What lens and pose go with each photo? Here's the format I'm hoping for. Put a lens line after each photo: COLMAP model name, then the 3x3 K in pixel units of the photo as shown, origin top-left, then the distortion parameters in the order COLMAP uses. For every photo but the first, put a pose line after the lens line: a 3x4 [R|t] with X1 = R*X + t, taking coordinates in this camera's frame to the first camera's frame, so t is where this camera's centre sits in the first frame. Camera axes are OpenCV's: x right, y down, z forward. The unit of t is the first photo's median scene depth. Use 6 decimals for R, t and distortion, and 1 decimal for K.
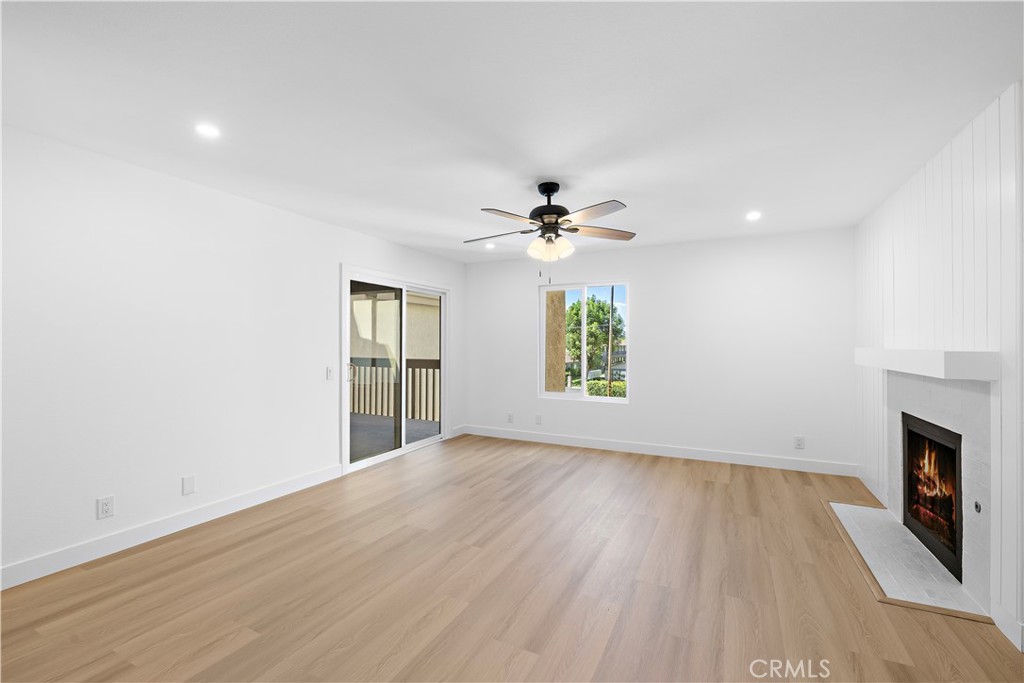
lens RADIAL K [[434.5, 0, 512.0], [0, 434.5, 341.5], [0, 0, 1]] dist [0.000139, -0.000523]
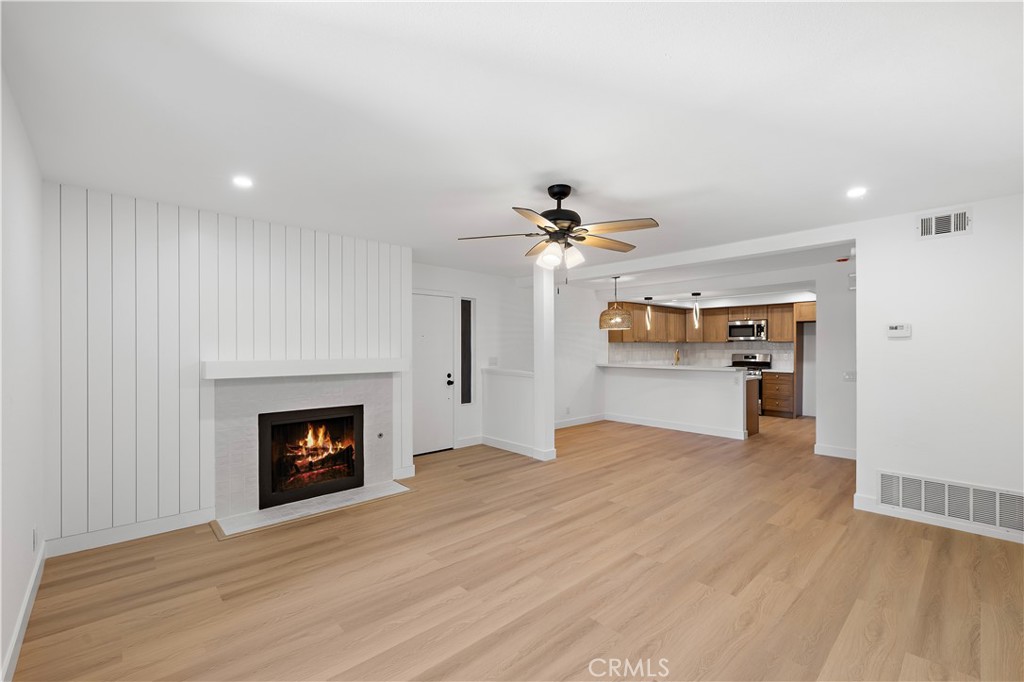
lens RADIAL K [[434.8, 0, 514.3], [0, 434.8, 346.5], [0, 0, 1]] dist [0.008074, 0.000037]
pose [[-0.937934, -0.000545, 0.346813, -0.160480], [-0.004836, 0.999922, -0.011506, -0.010163], [-0.346780, -0.012469, -0.937864, 2.059535]]
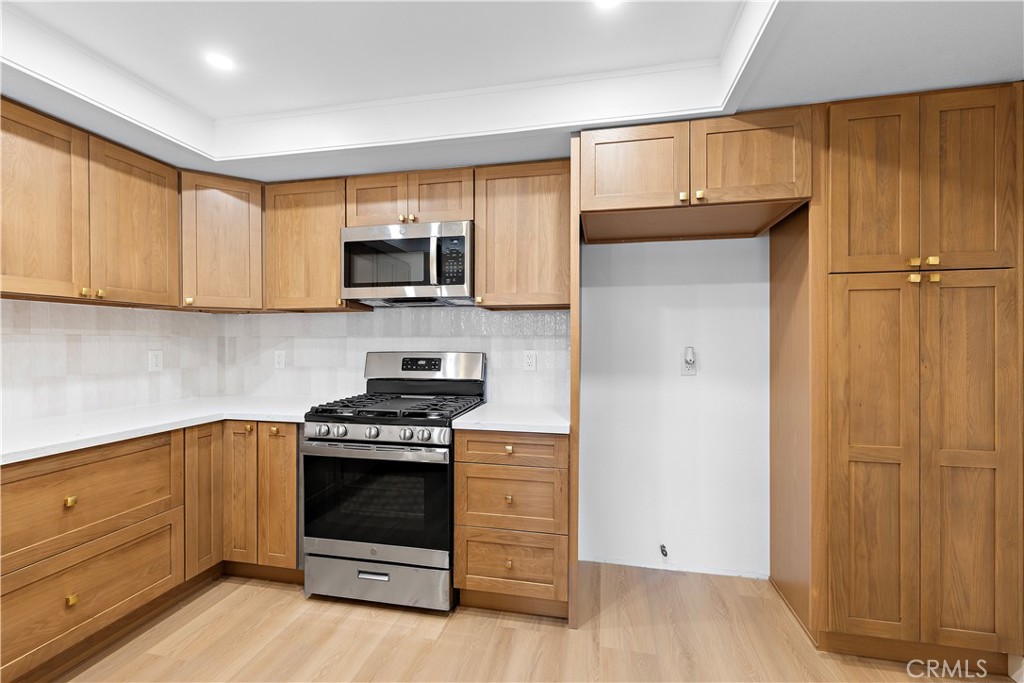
lens RADIAL K [[434.5, 0, 512.0], [0, 434.5, 341.5], [0, 0, 1]] dist [0.000139, -0.000523]
pose [[-0.968222, -0.003535, -0.250068, -0.646753], [-0.000373, 0.999919, -0.012689, -0.011052], [0.250093, -0.012192, -0.968145, -0.710129]]
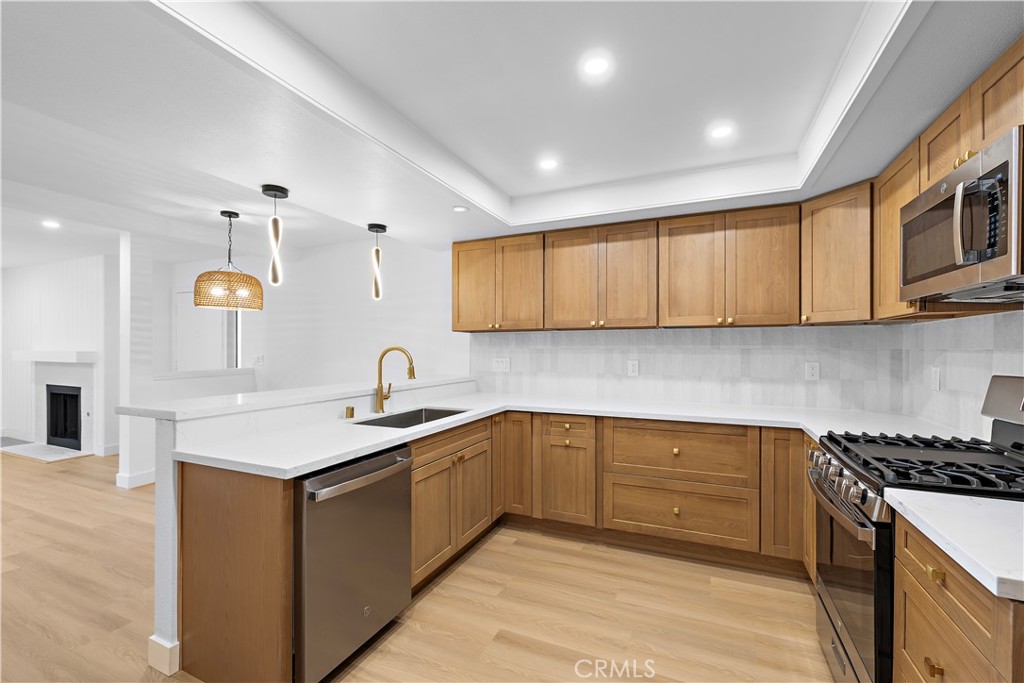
lens RADIAL K [[434.8, 0, 514.3], [0, 434.8, 347.0], [0, 0, 1]] dist [0.008074, 0.000037]
pose [[-0.039070, -0.002030, 0.999234, -1.169105], [-0.014194, 0.999898, 0.001477, -0.031278], [-0.999136, -0.014126, -0.039095, -1.021087]]
